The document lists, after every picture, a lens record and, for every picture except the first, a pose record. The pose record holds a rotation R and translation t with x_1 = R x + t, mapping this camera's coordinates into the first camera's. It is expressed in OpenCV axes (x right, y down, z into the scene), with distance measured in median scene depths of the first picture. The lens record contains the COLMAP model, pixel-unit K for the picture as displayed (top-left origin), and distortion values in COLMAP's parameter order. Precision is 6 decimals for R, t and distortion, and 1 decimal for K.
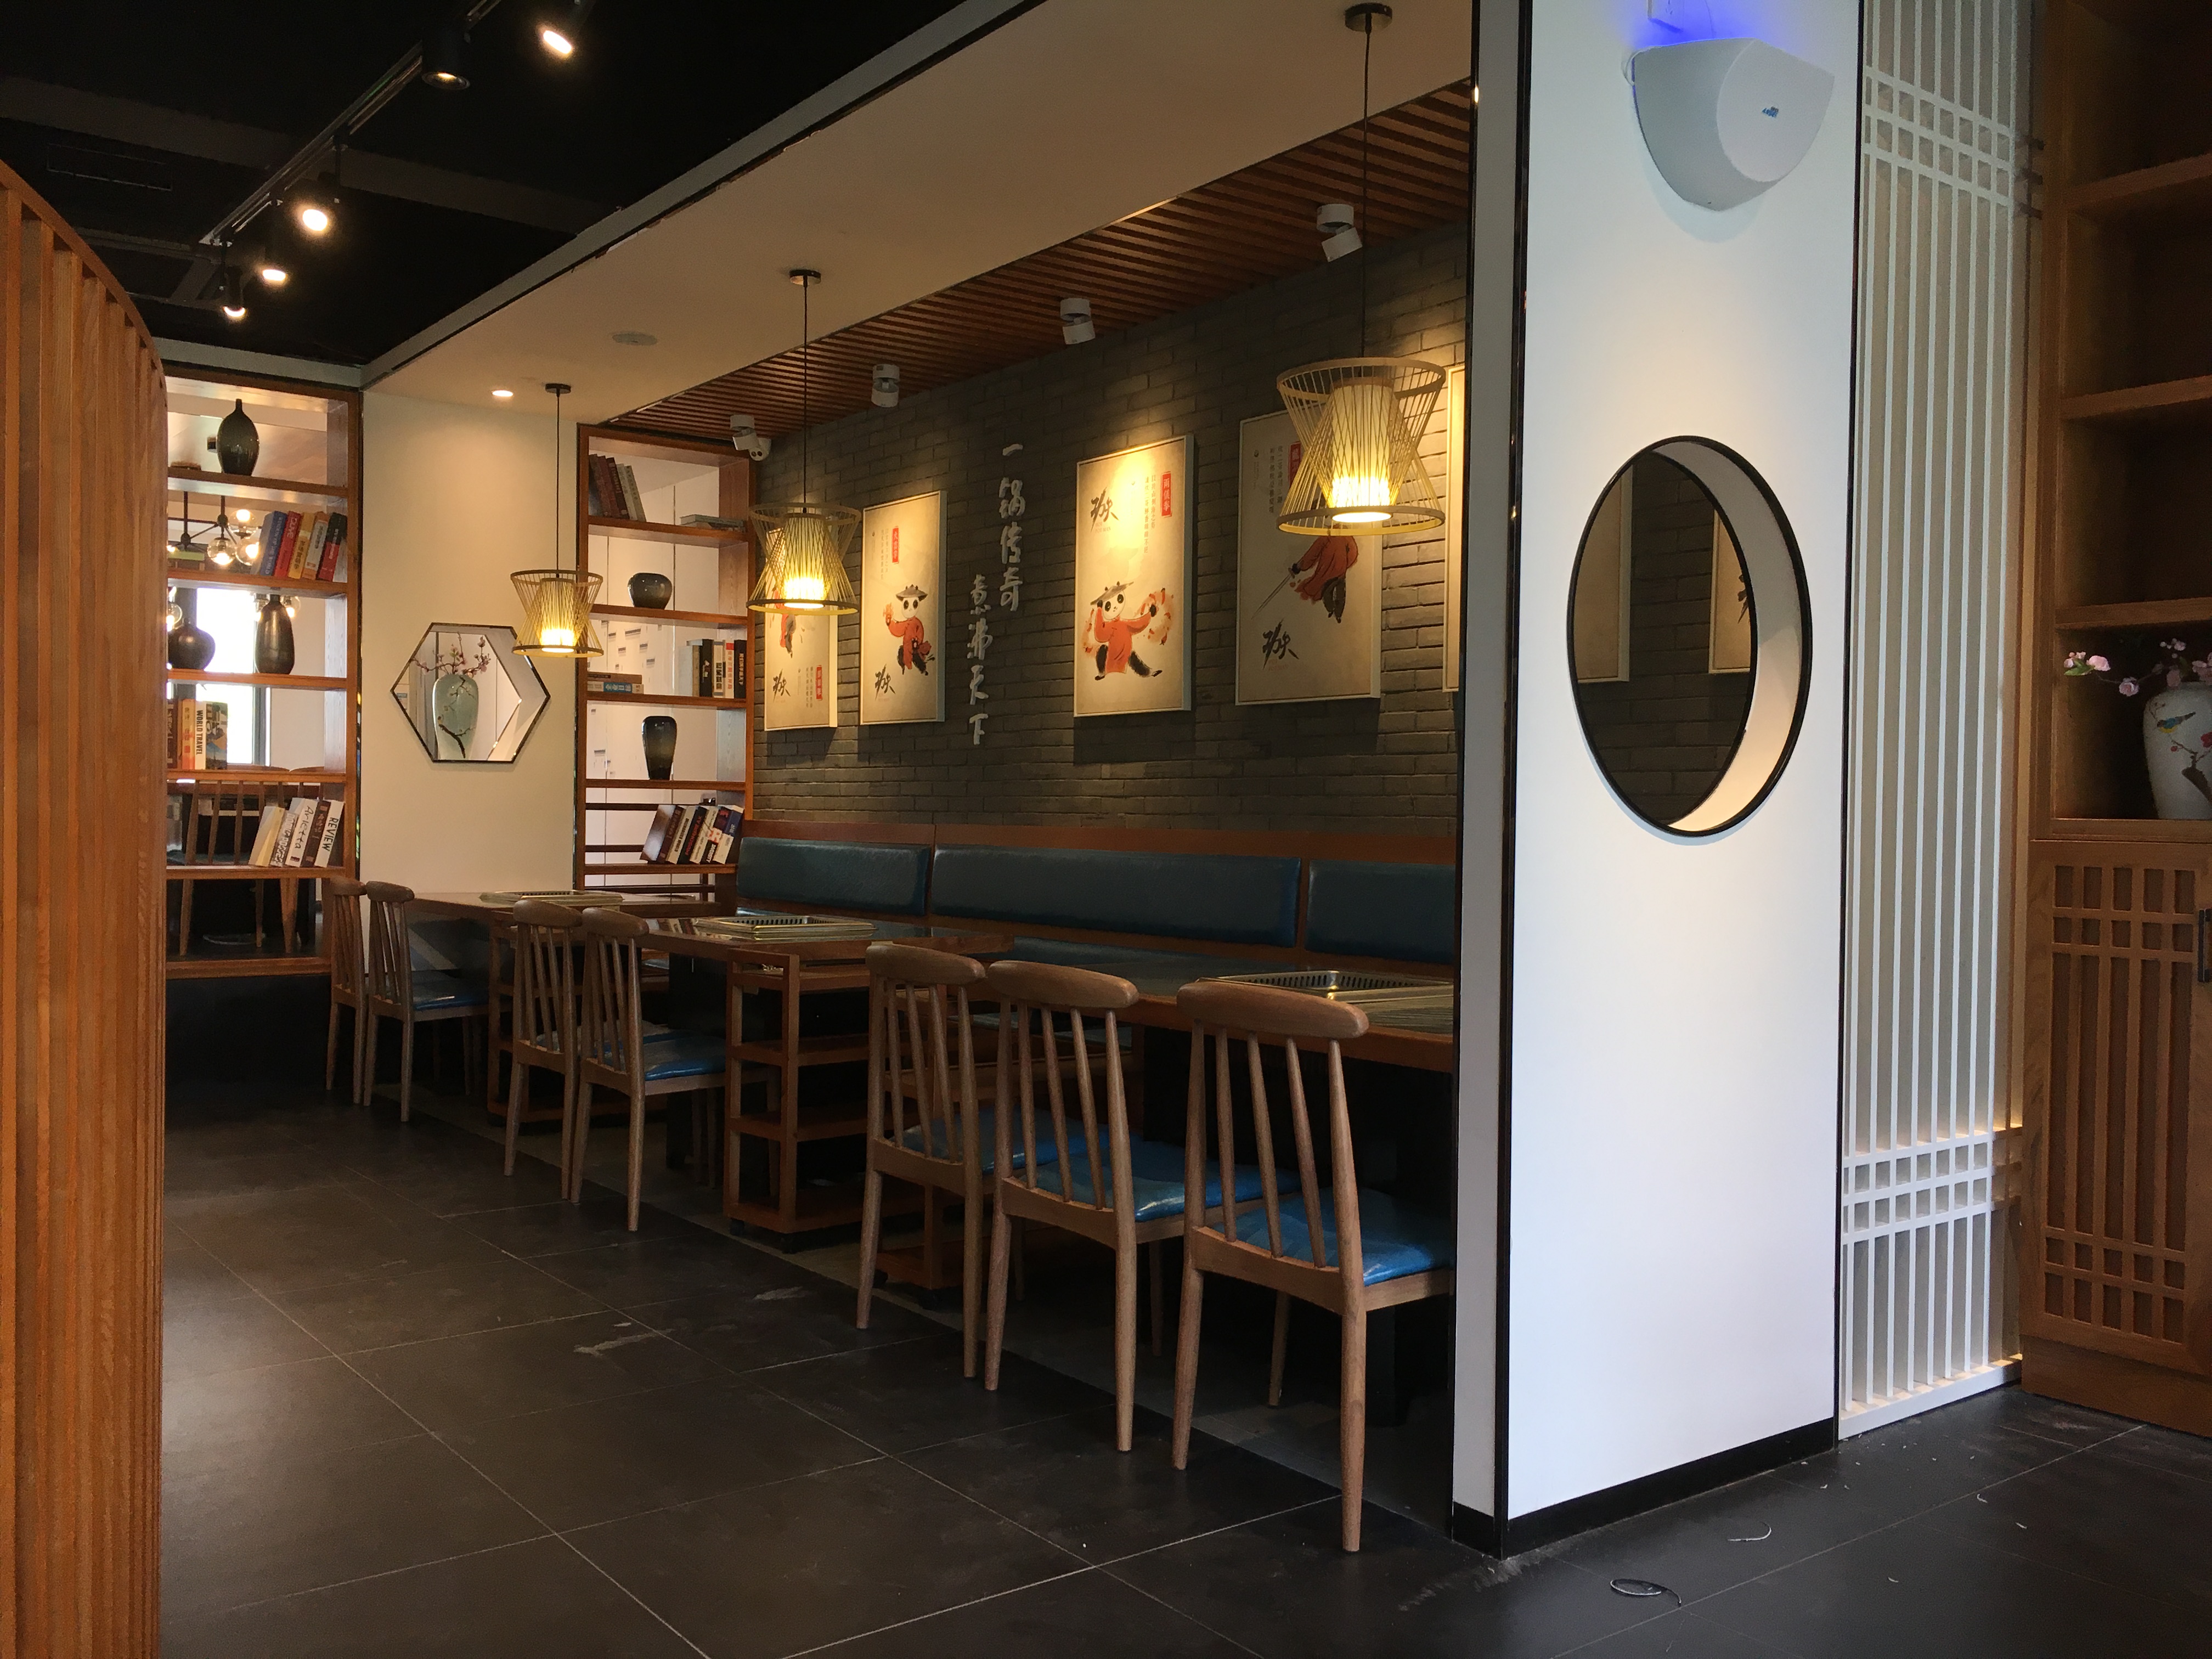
lens RADIAL K [[1888.9, 0, 1113.1], [0, 1888.9, 831.2], [0, 0, 1]] dist [0.075205, -0.048350]
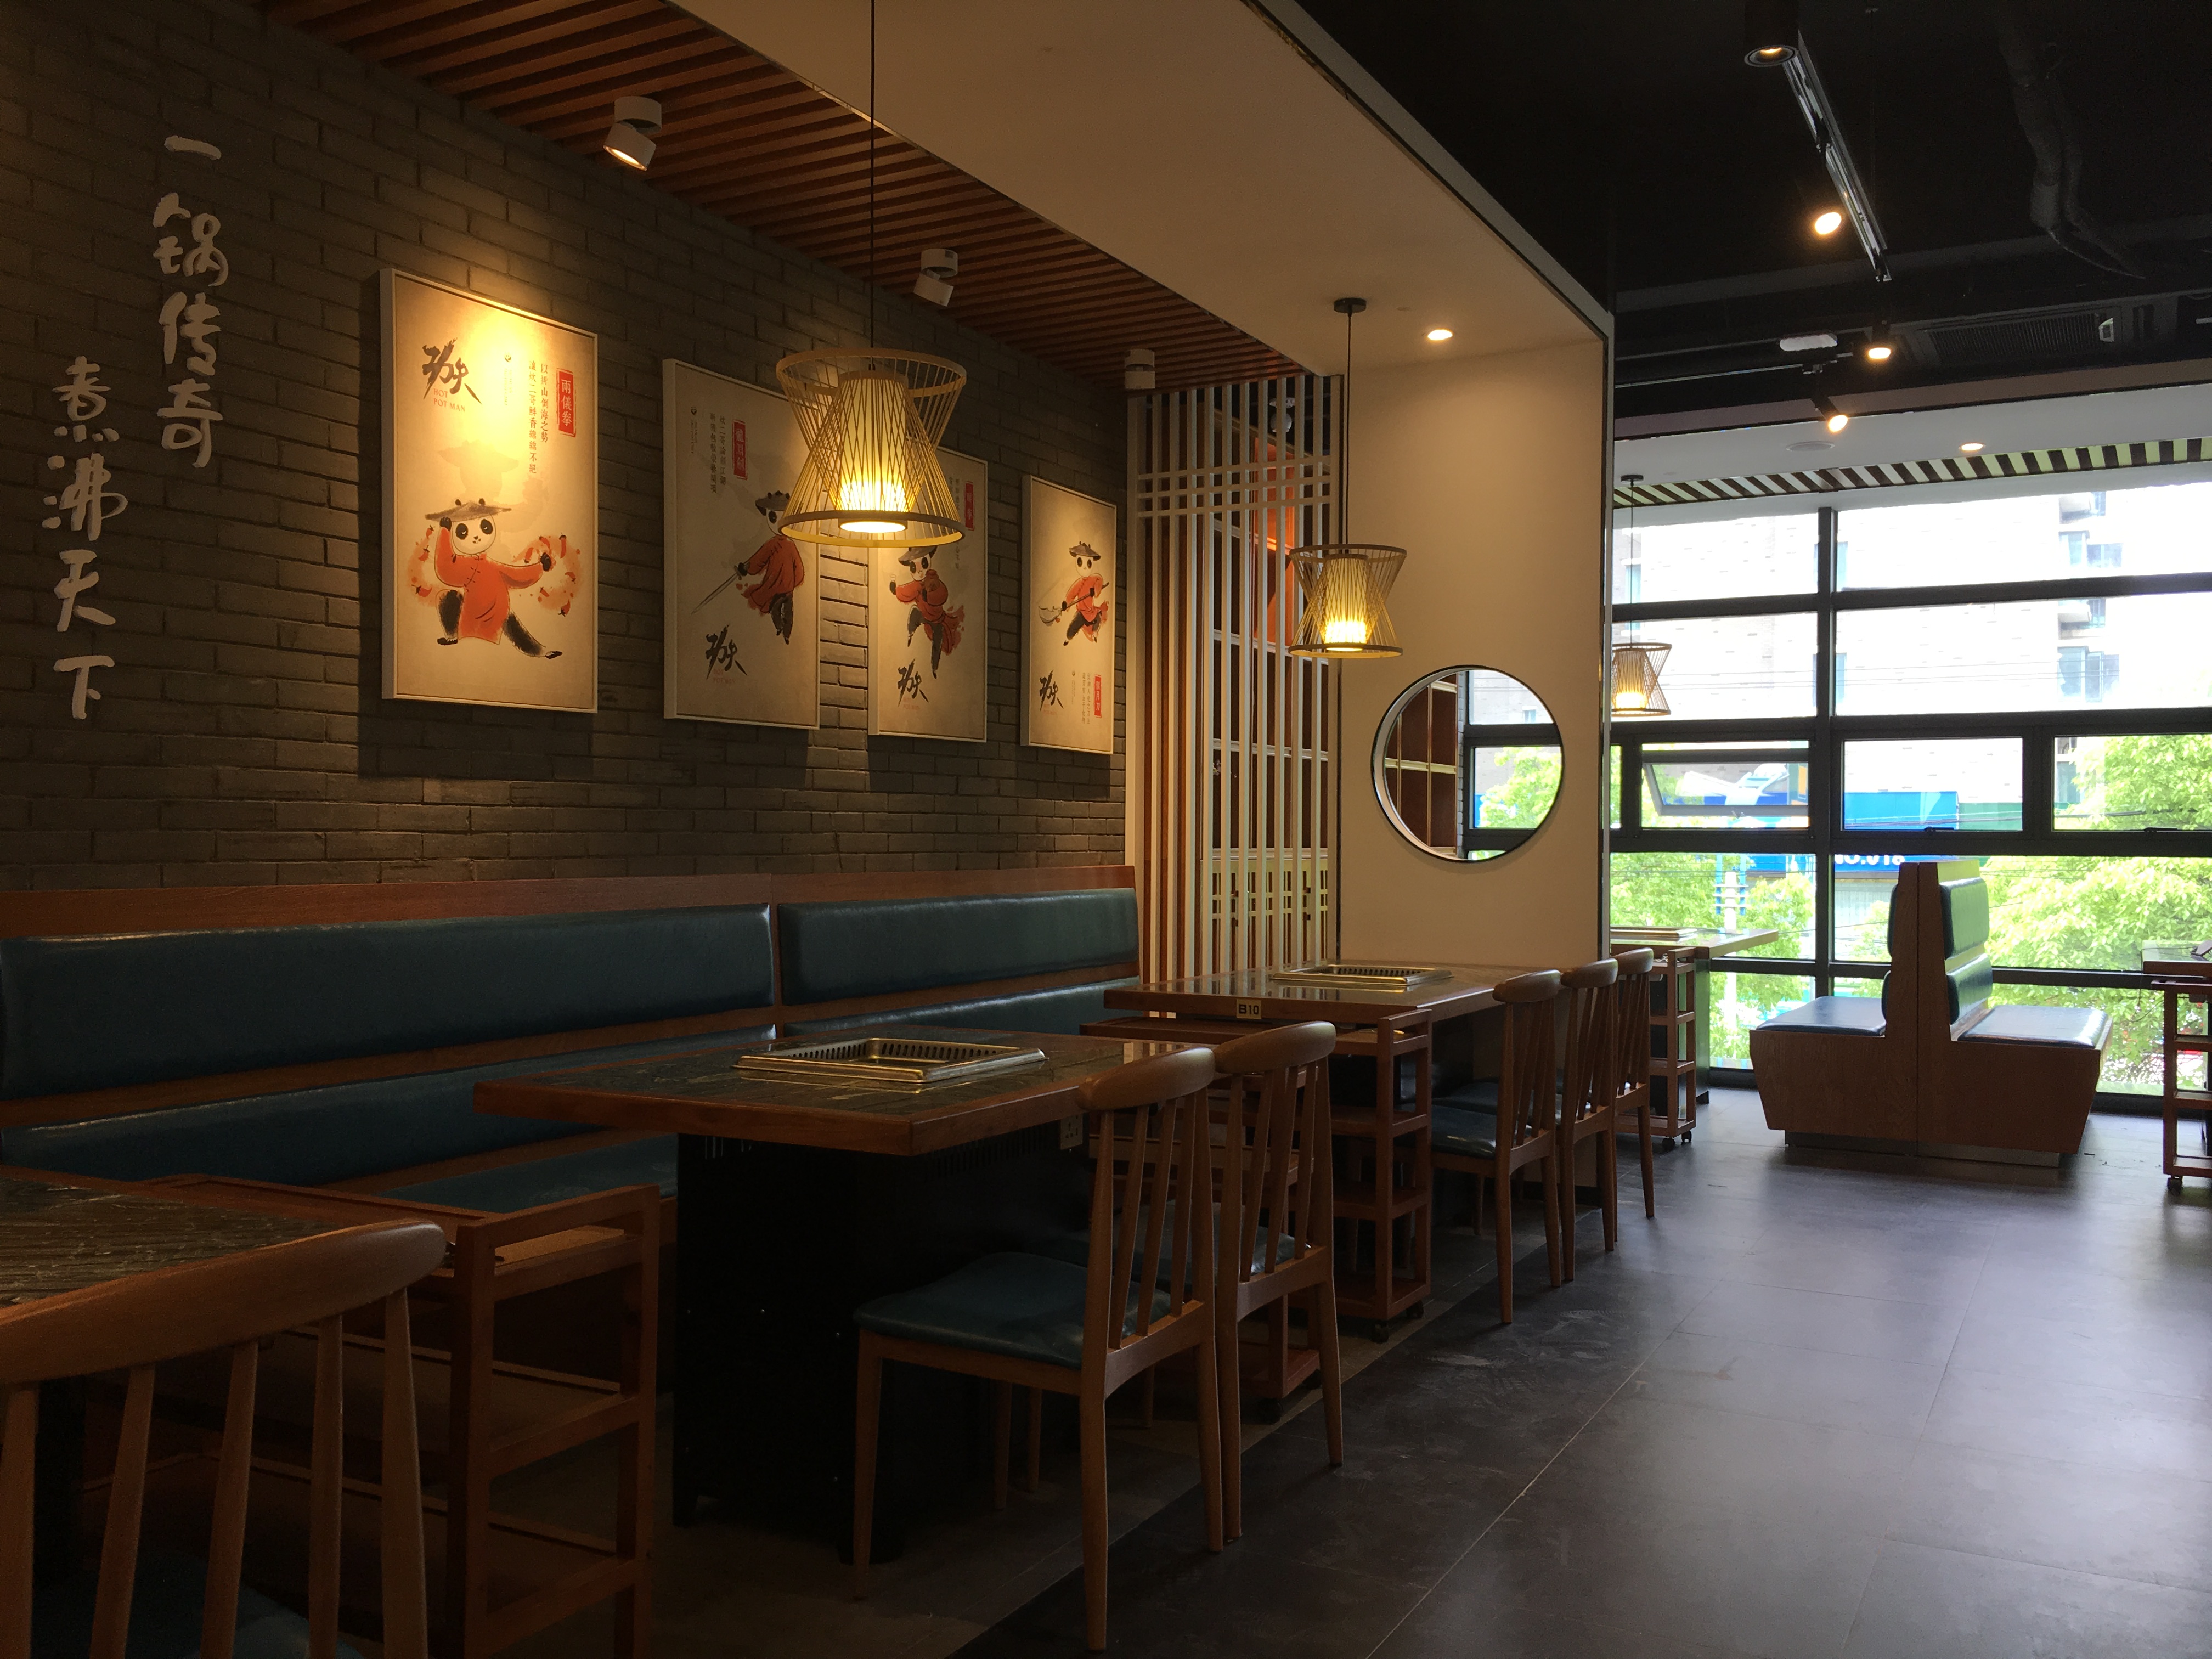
lens RADIAL K [[1888.9, 0, 1119.0], [0, 1888.9, 834.9], [0, 0, 1]] dist [0.075205, -0.048350]
pose [[-0.404784, -0.020073, 0.914192, -0.583152], [-0.008793, 0.999798, 0.018059, -0.026533], [-0.914370, -0.000728, -0.404879, 0.909620]]
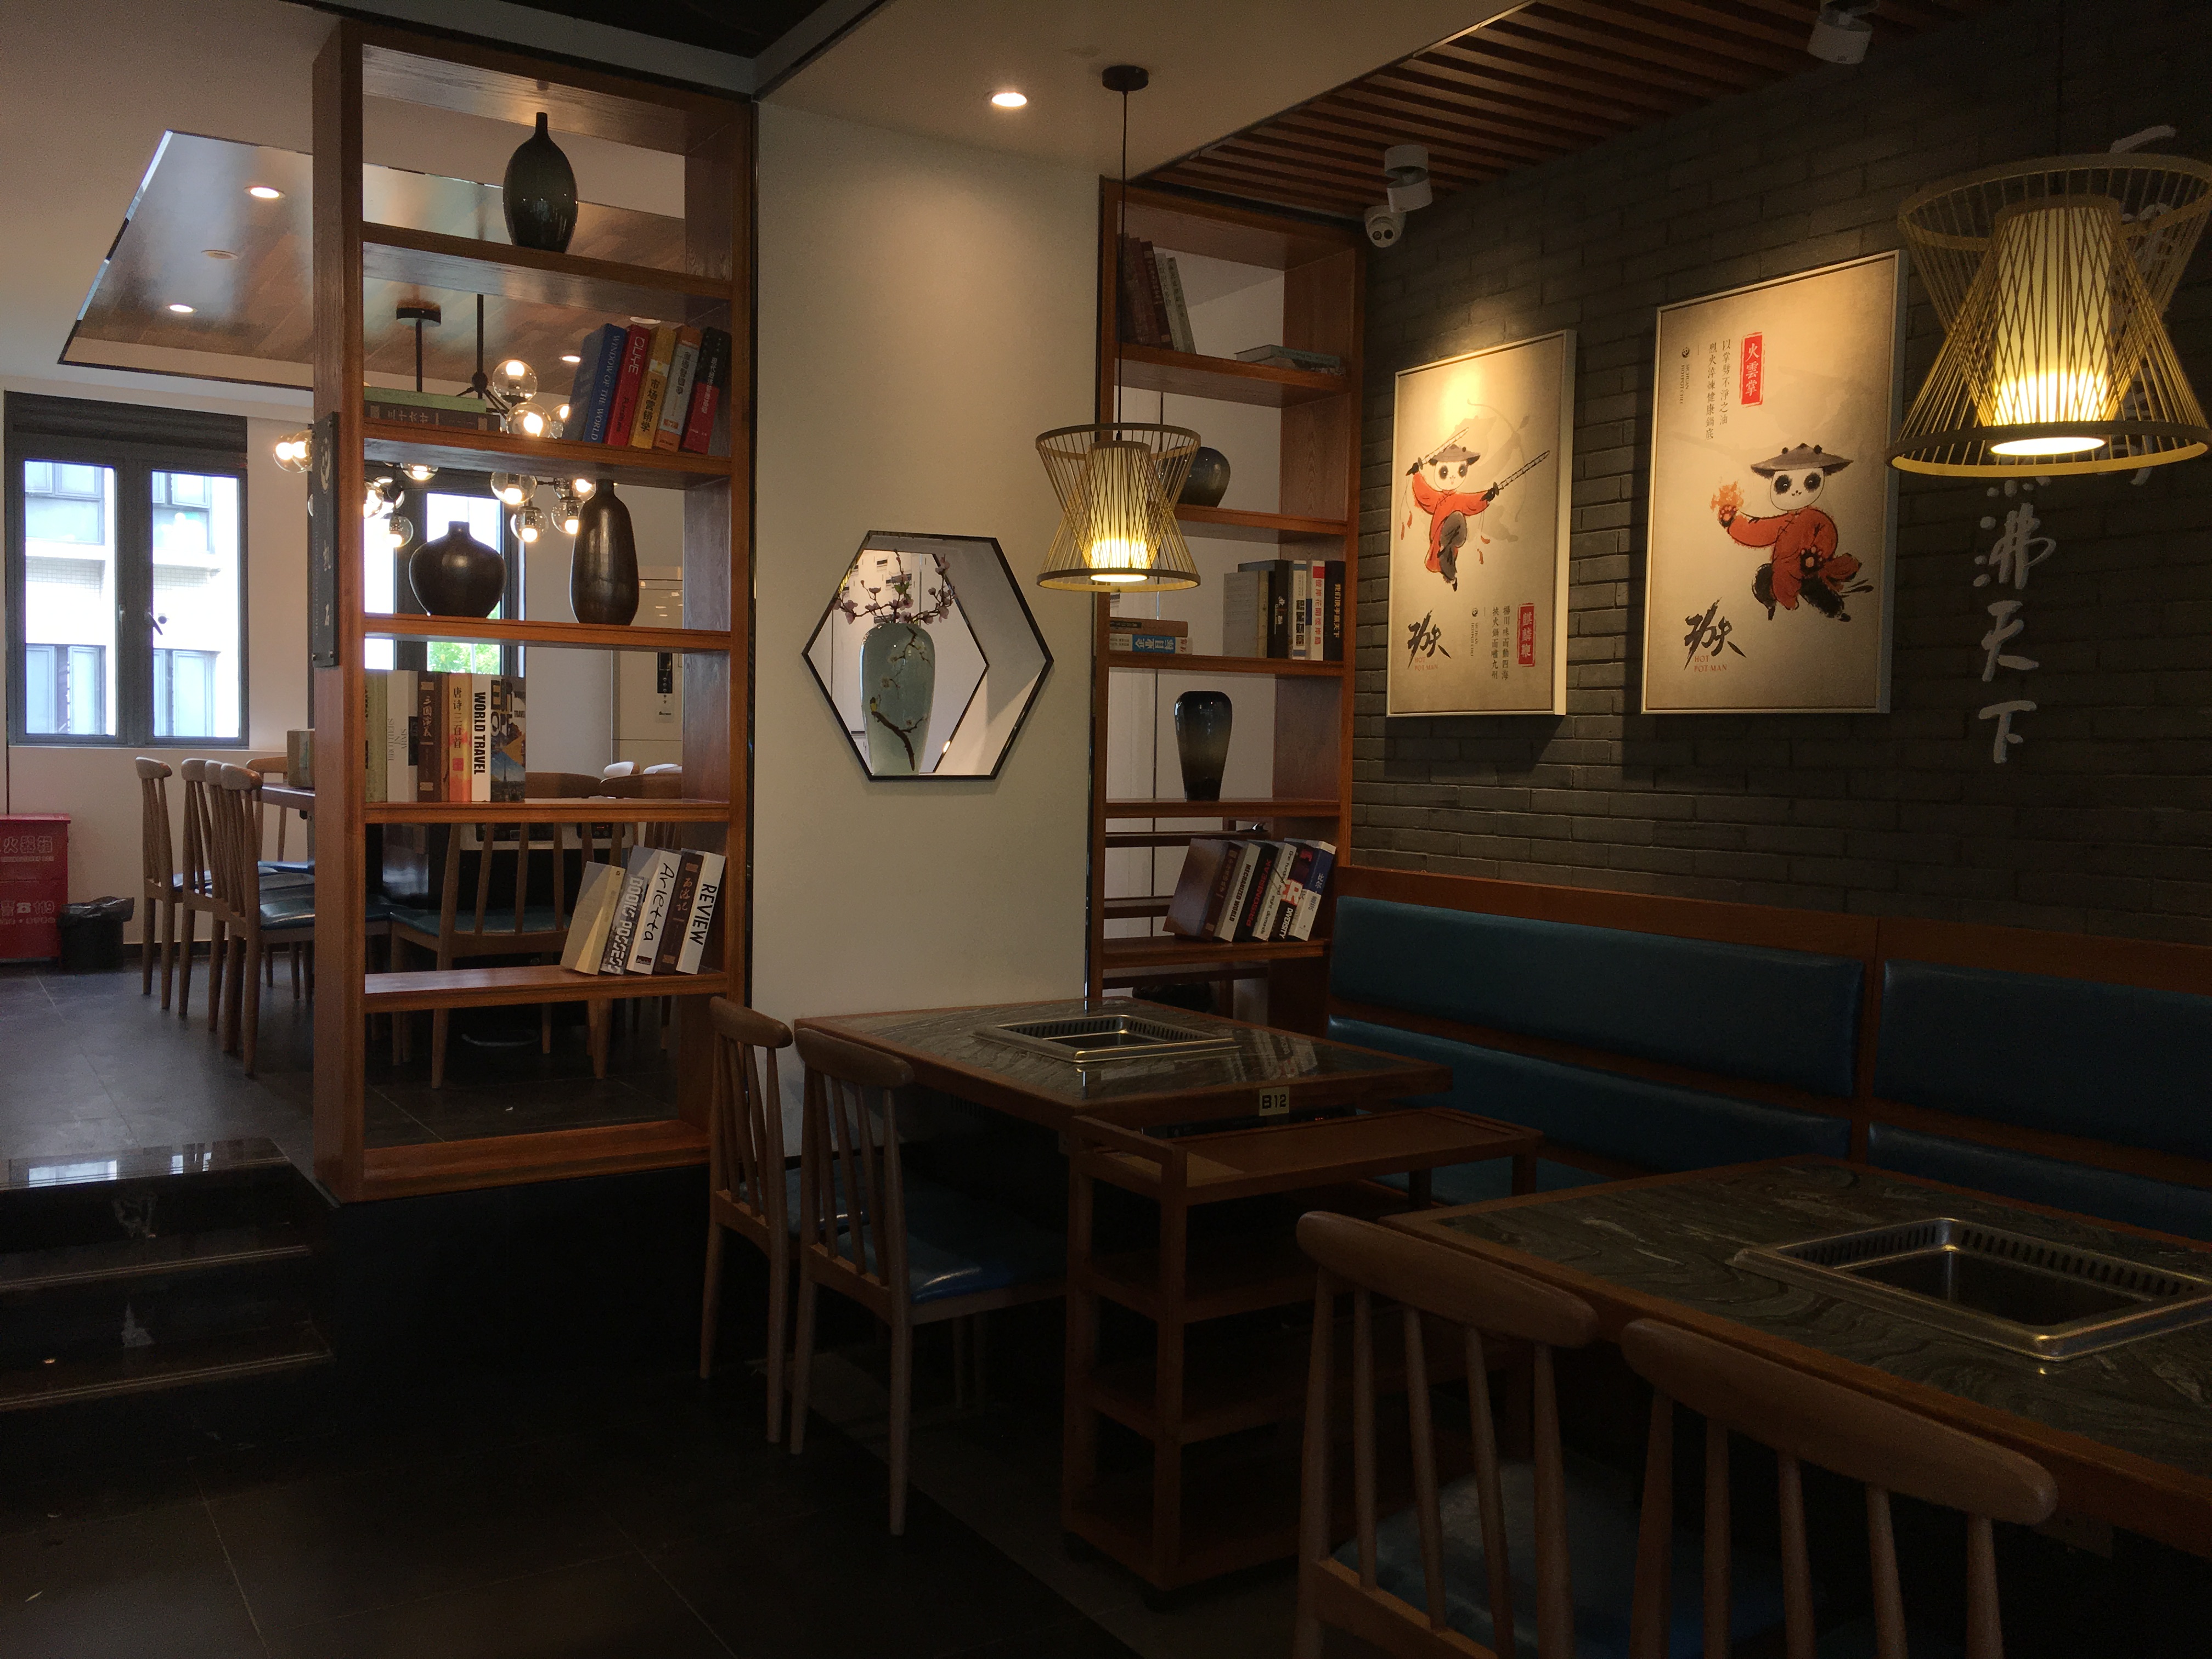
lens RADIAL K [[1888.9, 0, 1119.6], [0, 1888.9, 827.4], [0, 0, 1]] dist [0.075205, -0.048350]
pose [[0.997568, 0.005681, -0.069474, -0.252464], [-0.003326, 0.999418, 0.033960, -0.042991], [0.069627, -0.033646, 0.997006, 0.463194]]
